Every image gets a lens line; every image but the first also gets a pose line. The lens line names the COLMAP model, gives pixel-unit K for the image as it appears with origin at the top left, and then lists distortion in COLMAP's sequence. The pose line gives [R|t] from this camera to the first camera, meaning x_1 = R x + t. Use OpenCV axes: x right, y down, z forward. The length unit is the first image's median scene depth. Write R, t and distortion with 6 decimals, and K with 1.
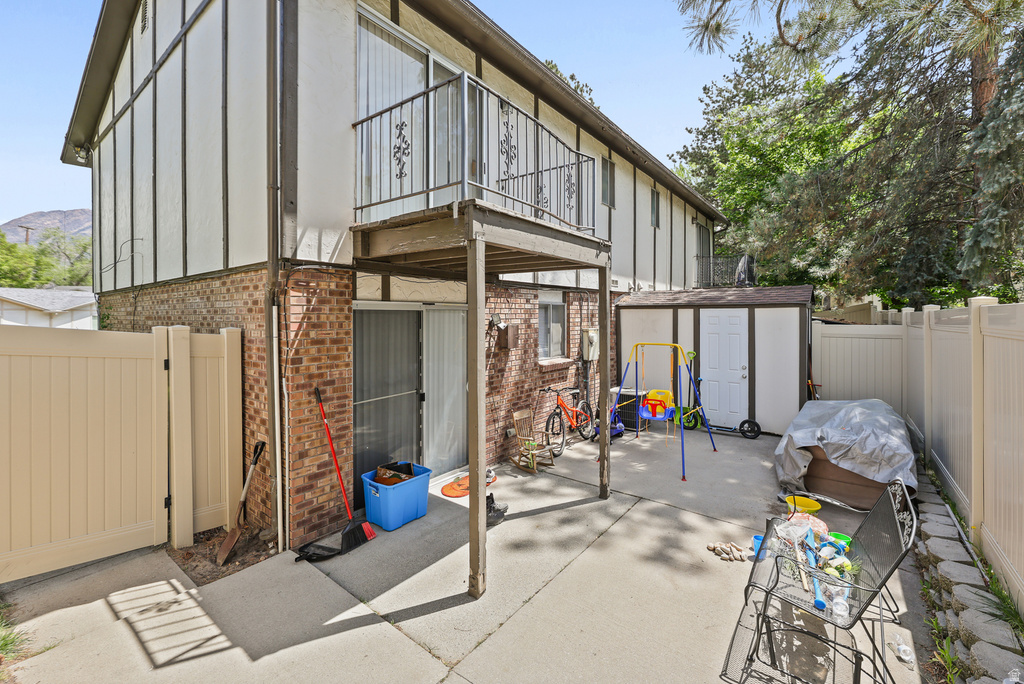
lens RADIAL K [[424.1, 0, 515.9], [0, 424.1, 319.0], [0, 0, 1]] dist [0.000094, -0.000101]
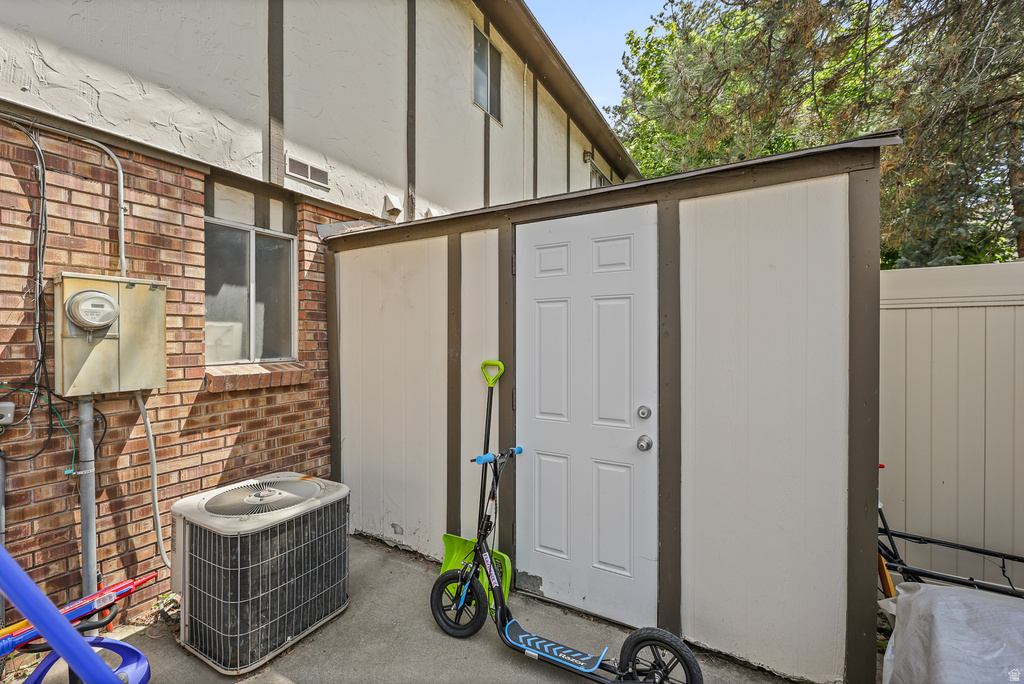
lens RADIAL K [[424.6, 0, 512.0], [0, 424.6, 342.0], [0, 0, 1]] dist [0.000703, -0.003542]
pose [[0.991053, -0.004827, 0.133379, 0.566828], [0.005103, 0.999985, -0.001727, 0.092961], [-0.133368, 0.002392, 0.991064, 1.002292]]
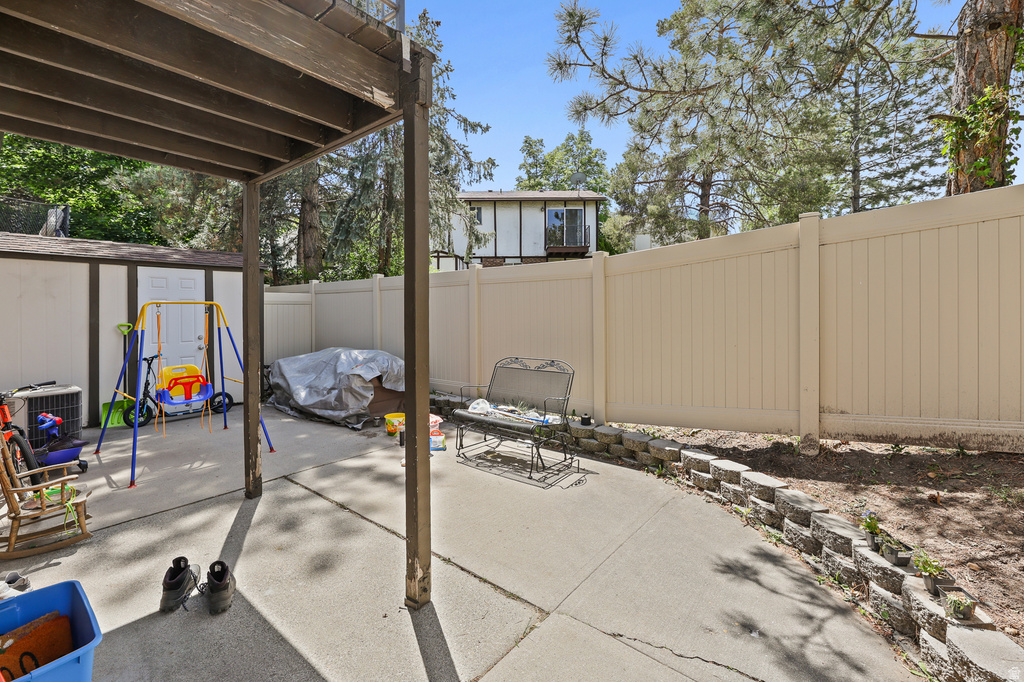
lens RADIAL K [[429.9, 0, 508.1], [0, 429.9, 309.5], [0, 0, 1]] dist [-0.000398, -0.003711]
pose [[0.037114, 0.000708, 0.999311, -0.445202], [0.009872, 0.999951, -0.001075, 0.087397], [-0.999262, 0.009905, 0.037105, 0.453349]]
